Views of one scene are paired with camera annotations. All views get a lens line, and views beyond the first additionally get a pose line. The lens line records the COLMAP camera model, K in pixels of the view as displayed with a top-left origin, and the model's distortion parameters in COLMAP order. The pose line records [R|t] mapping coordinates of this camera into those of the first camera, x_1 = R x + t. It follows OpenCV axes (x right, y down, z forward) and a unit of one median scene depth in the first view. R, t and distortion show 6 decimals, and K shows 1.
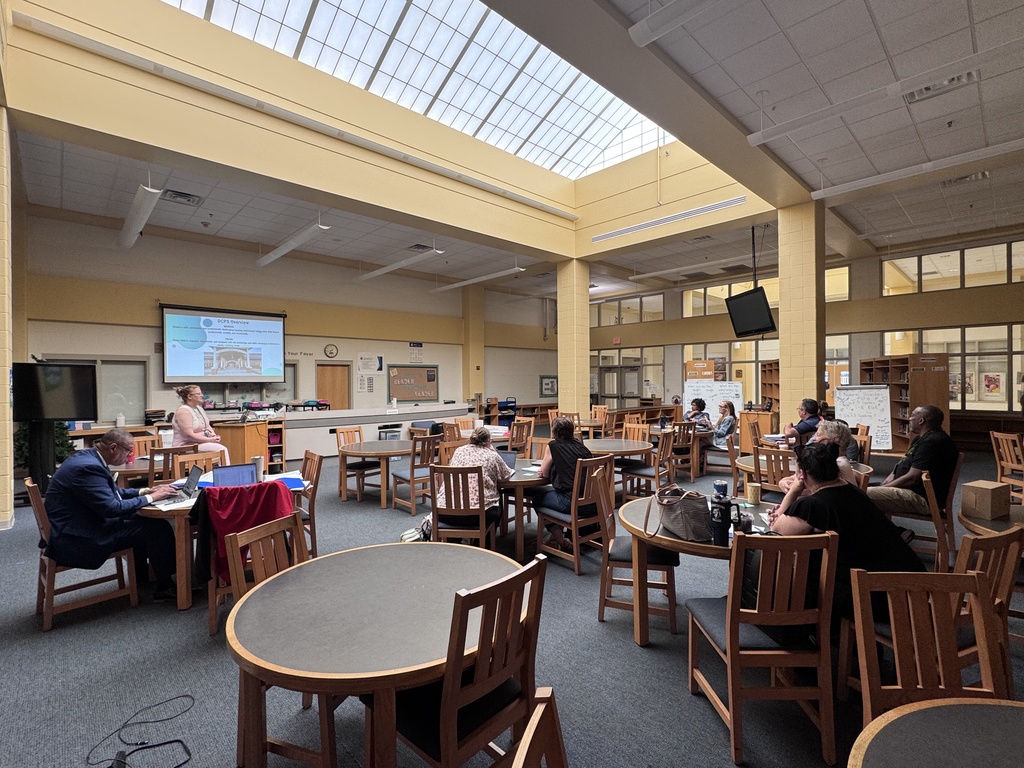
lens RADIAL K [[486.0, 0, 510.6], [0, 486.0, 384.6], [0, 0, 1]] dist [0.003313, 0.000262]
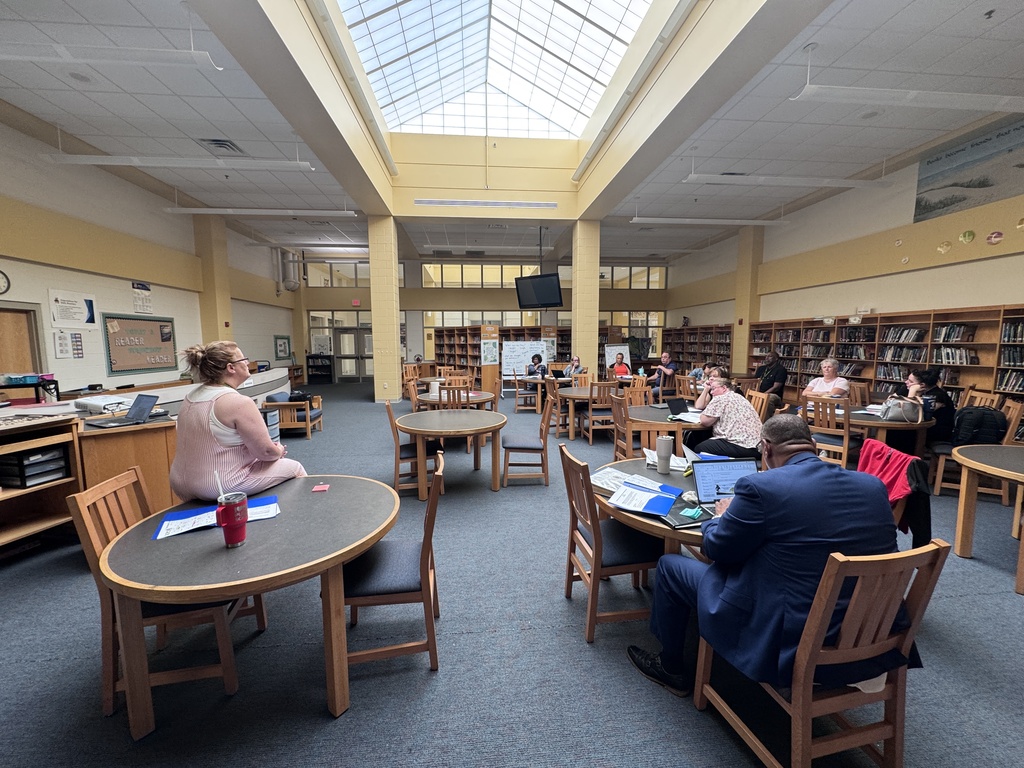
lens RADIAL K [[407.9, 0, 513.0], [0, 407.9, 382.1], [0, 0, 1]] dist [-0.003201, -0.000118]
pose [[0.618588, -0.073579, 0.782263, -0.346646], [0.008205, 0.996156, 0.087209, 0.005946], [-0.785673, -0.047529, 0.616814, 0.253633]]
